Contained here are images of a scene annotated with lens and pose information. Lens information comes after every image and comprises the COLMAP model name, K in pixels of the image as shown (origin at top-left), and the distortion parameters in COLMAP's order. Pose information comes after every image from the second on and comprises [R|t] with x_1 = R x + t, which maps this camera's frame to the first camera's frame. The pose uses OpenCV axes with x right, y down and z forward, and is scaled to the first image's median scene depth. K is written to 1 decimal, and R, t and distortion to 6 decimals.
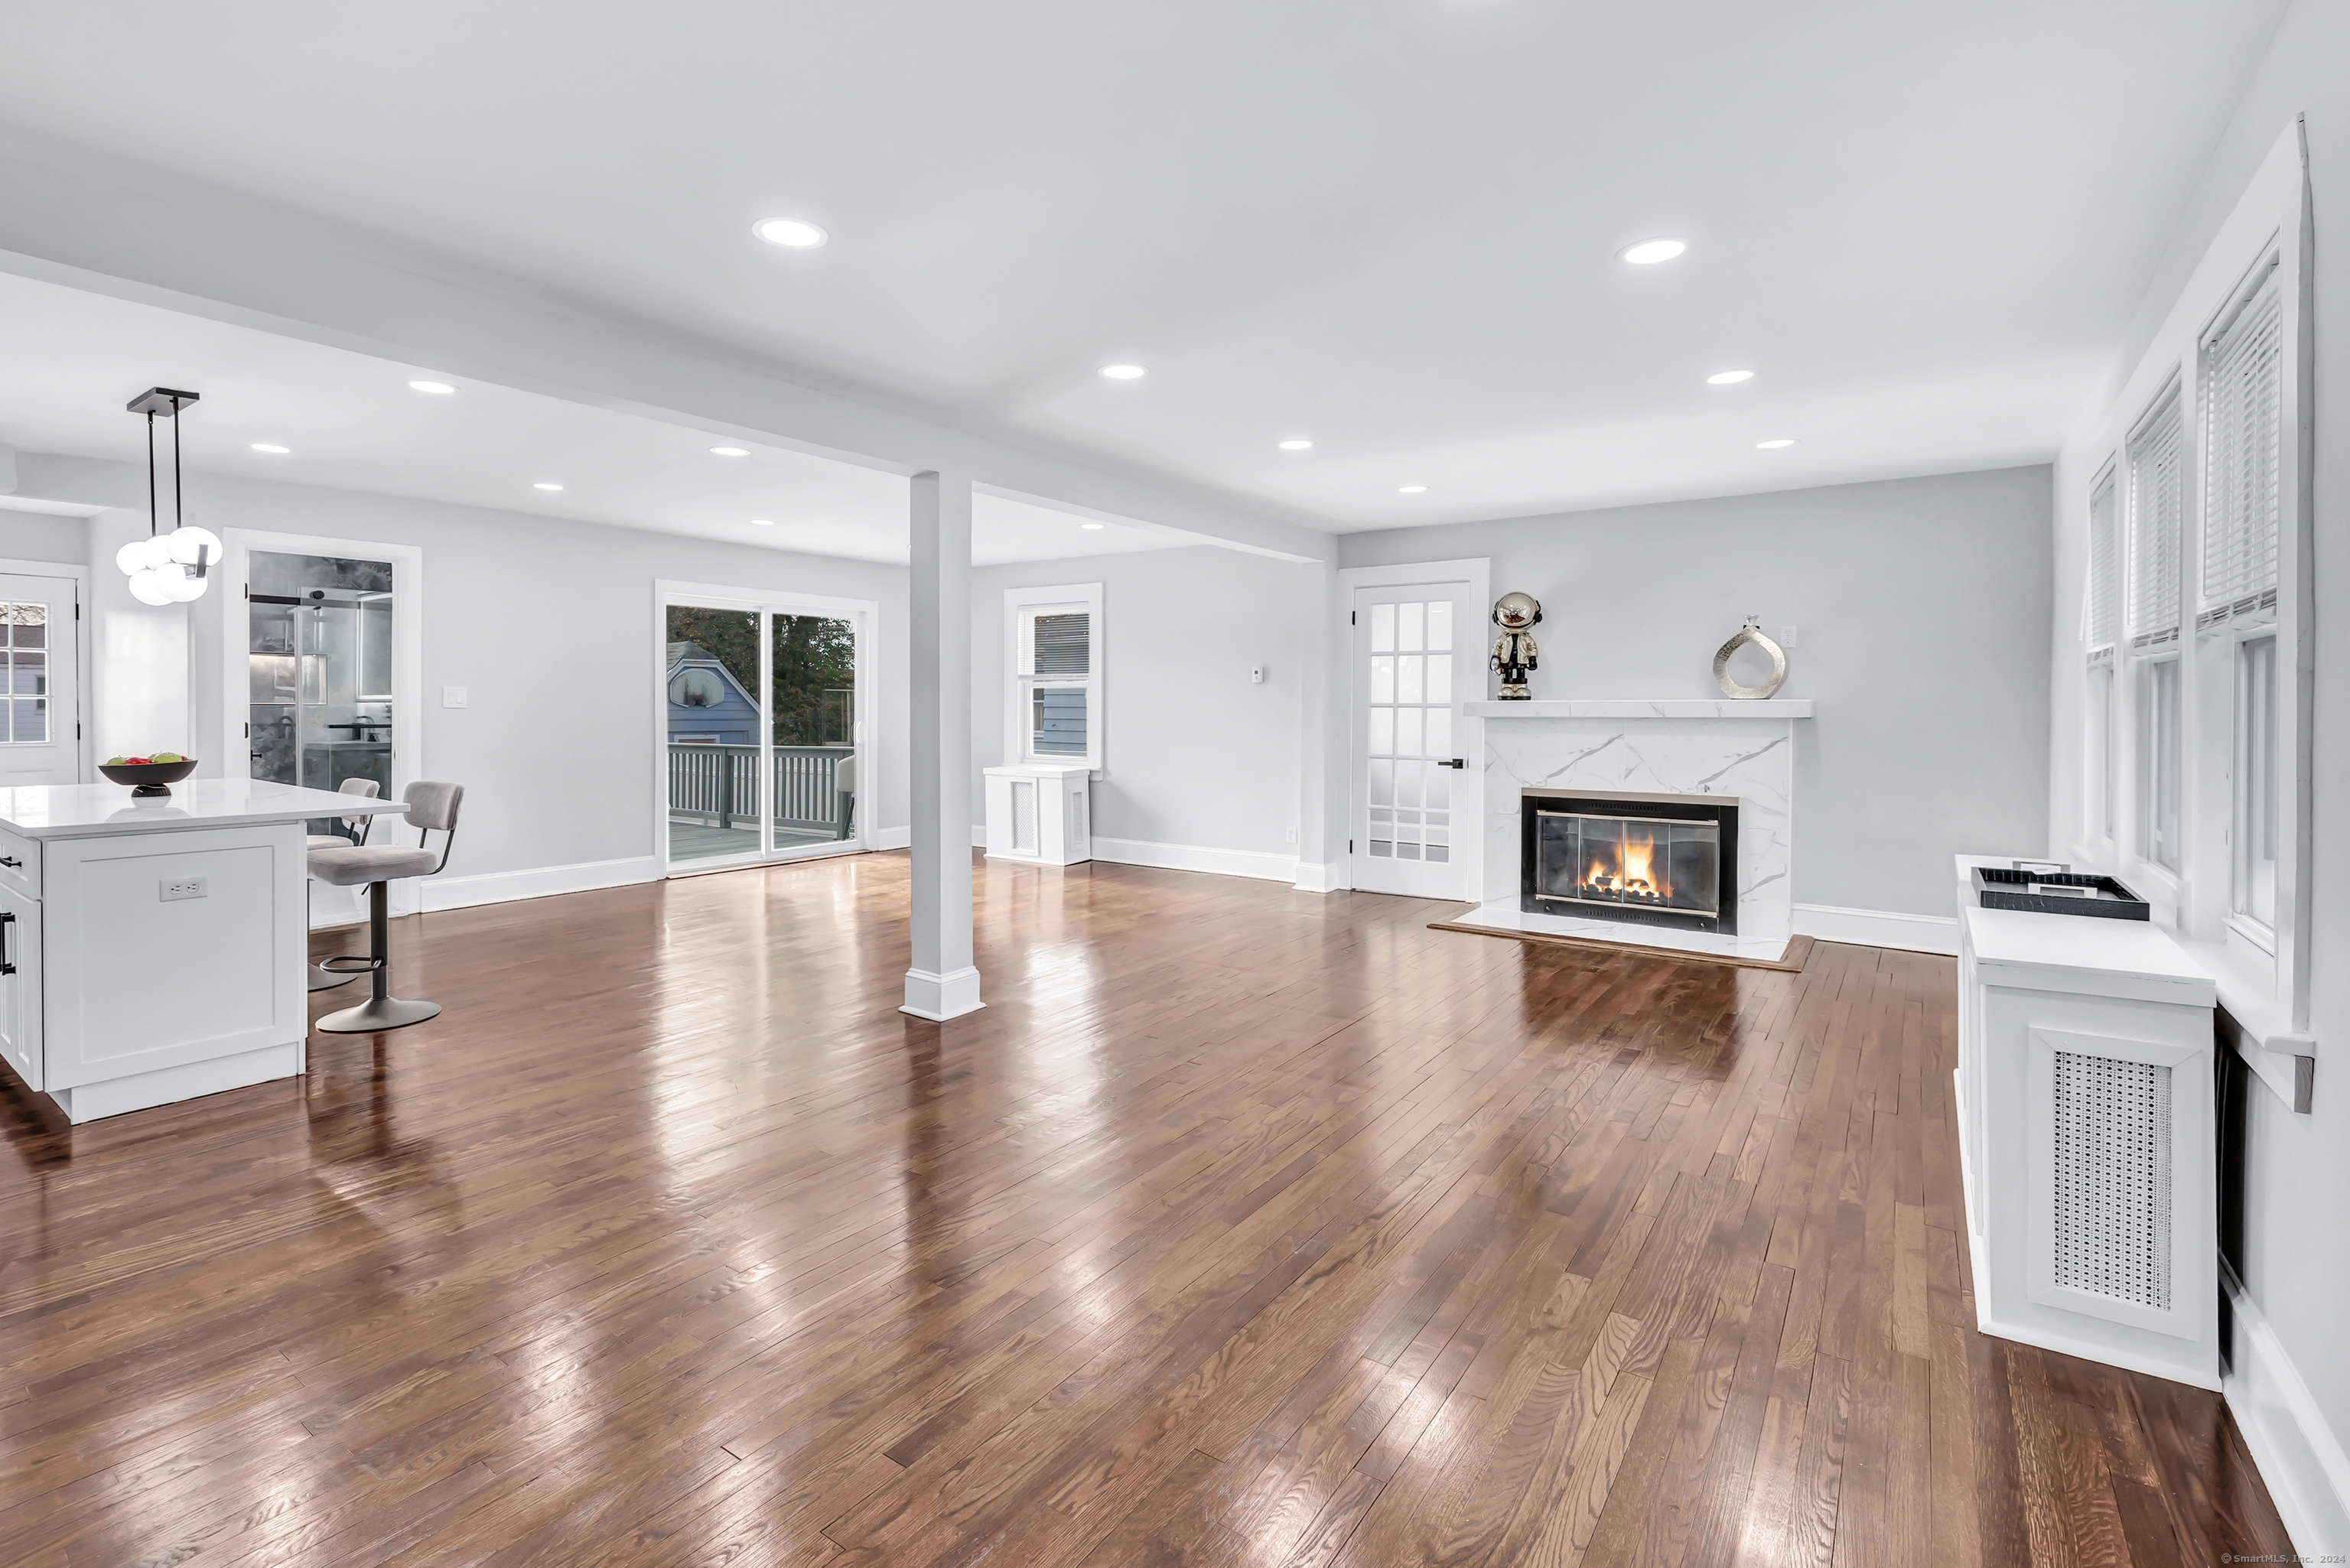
lens RADIAL K [[1041.3, 0, 1161.5], [0, 1041.3, 723.6], [0, 0, 1]] dist [-0.001581, 0.000095]
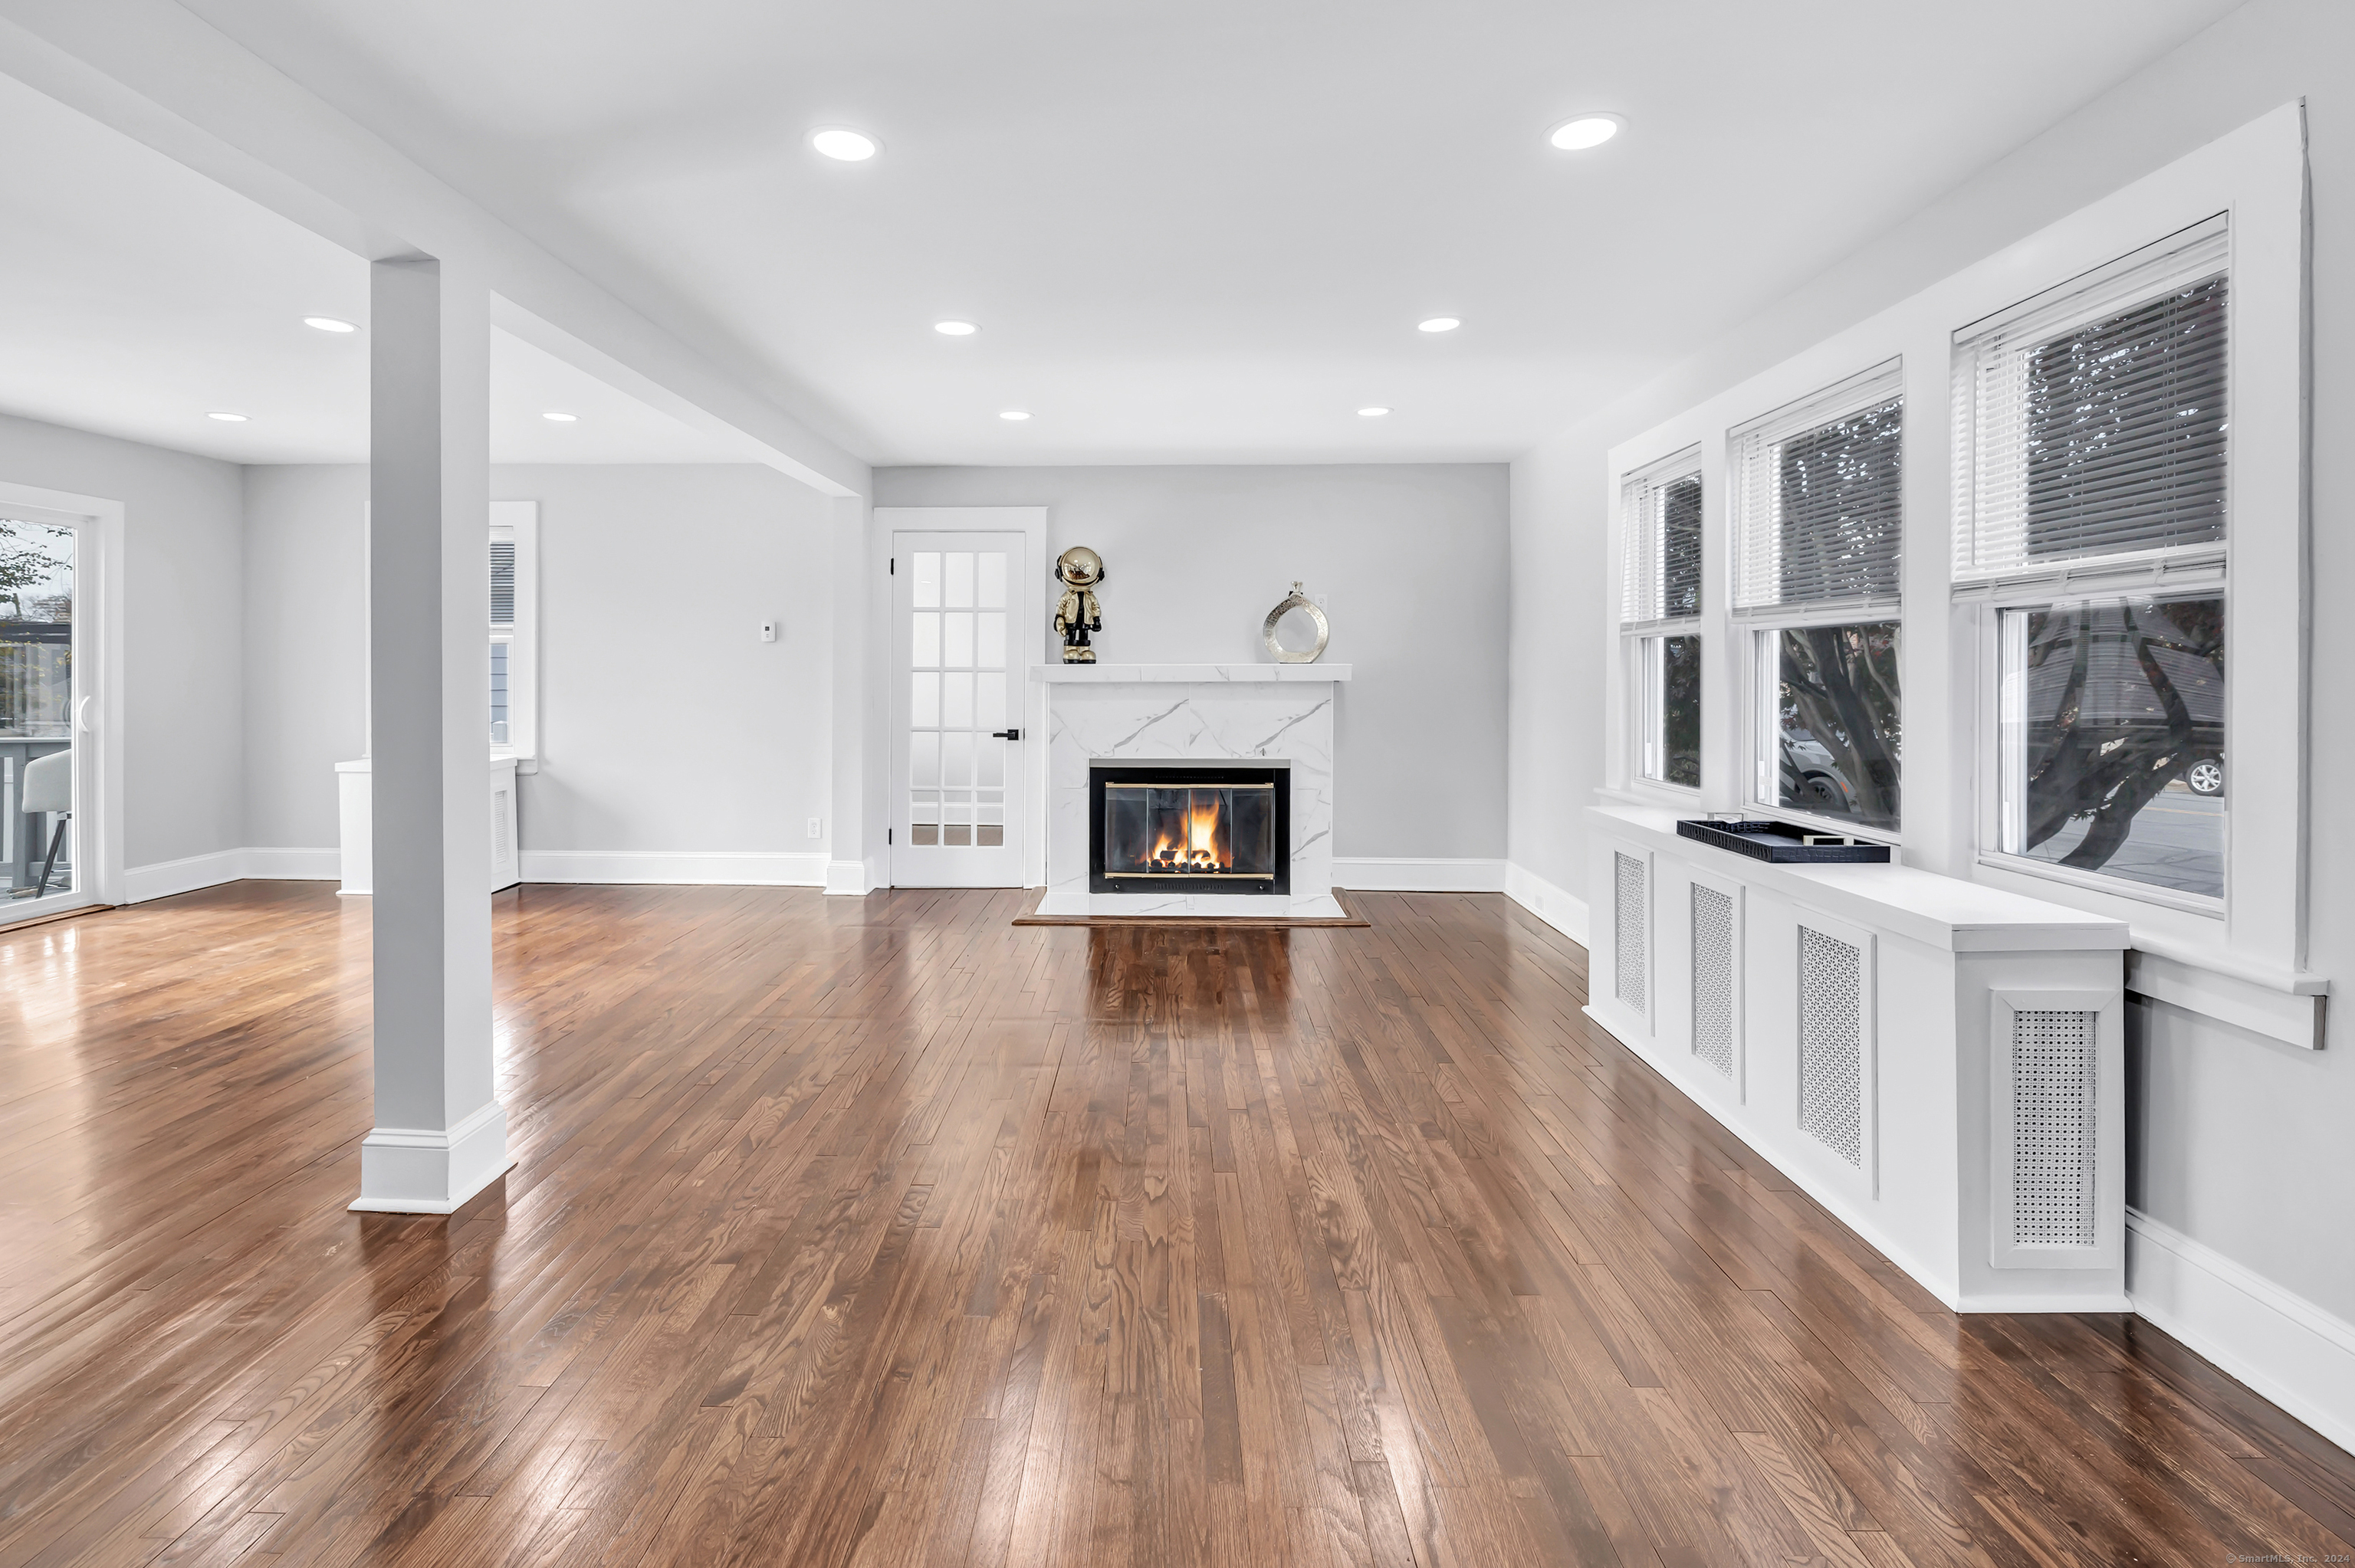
lens RADIAL K [[1064.7, 0, 1122.4], [0, 1064.7, 687.8], [0, 0, 1]] dist [0.001852, -0.000044]
pose [[0.849589, -0.007444, 0.527392, -0.125515], [0.009297, 0.999956, -0.000862, -0.000242], [-0.527363, 0.005635, 0.849622, 0.182795]]
